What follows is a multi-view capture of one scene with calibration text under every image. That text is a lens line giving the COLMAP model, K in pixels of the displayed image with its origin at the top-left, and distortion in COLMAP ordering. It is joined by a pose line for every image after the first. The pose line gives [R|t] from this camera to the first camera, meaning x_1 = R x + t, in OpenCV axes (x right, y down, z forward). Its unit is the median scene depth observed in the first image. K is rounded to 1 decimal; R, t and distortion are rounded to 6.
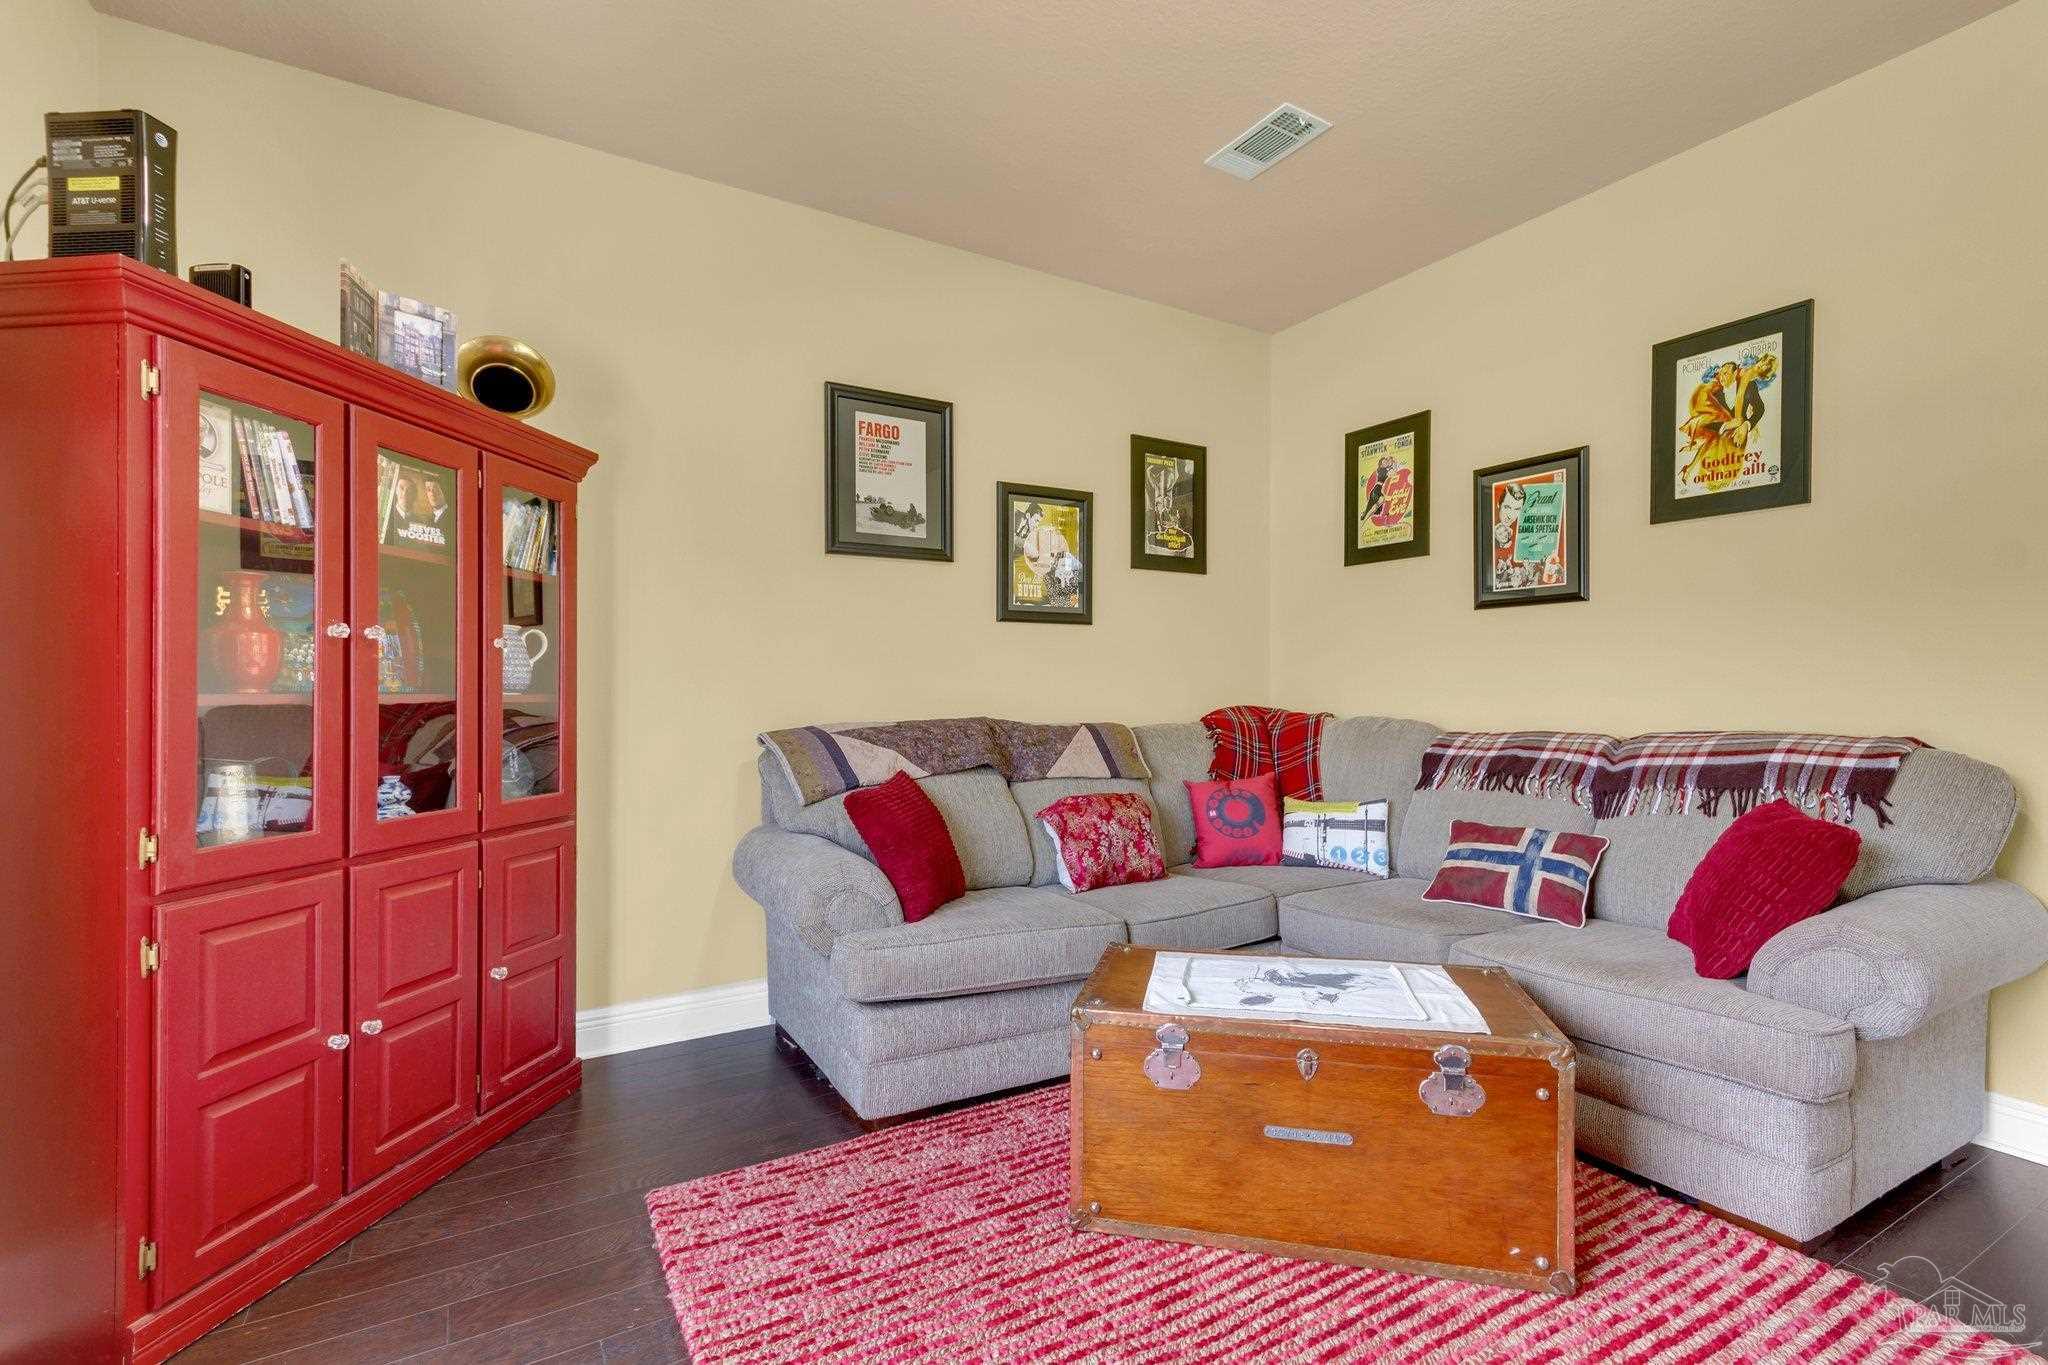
lens RADIAL K [[958.6, 0, 1023.7], [0, 958.6, 700.5], [0, 0, 1]] dist [0.005240, 0.004057]
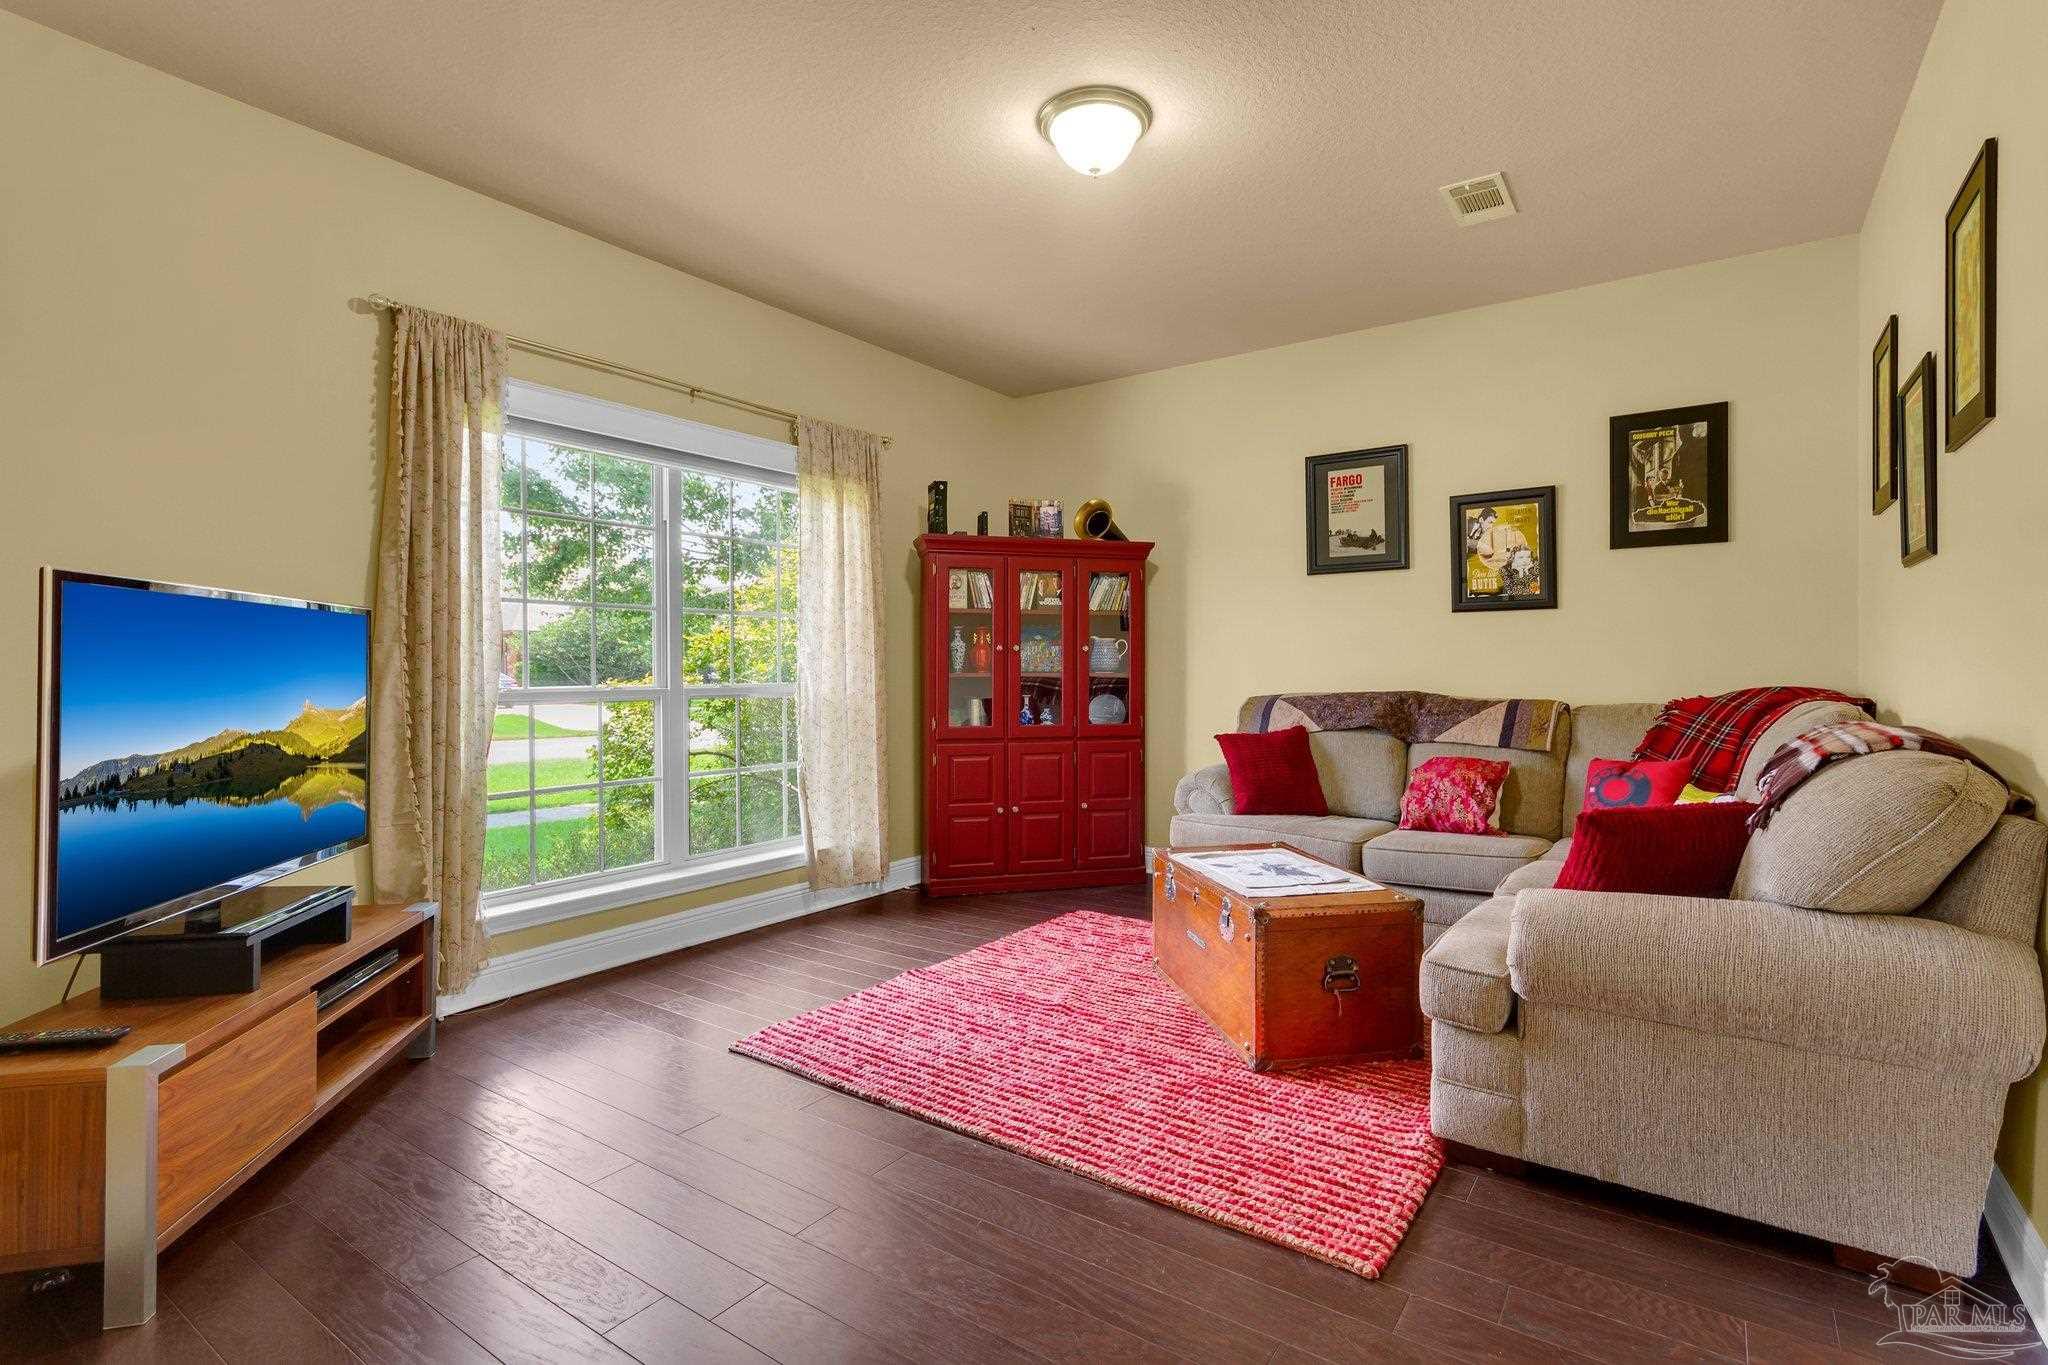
lens RADIAL K [[958.6, 0, 1024.5], [0, 958.6, 667.8], [0, 0, 1]] dist [0.005240, 0.004057]
pose [[0.397482, -0.001002, -0.917609, 0.909706], [-0.004817, 0.999983, -0.003178, -0.006959], [0.917597, 0.005683, 0.397471, 0.030178]]
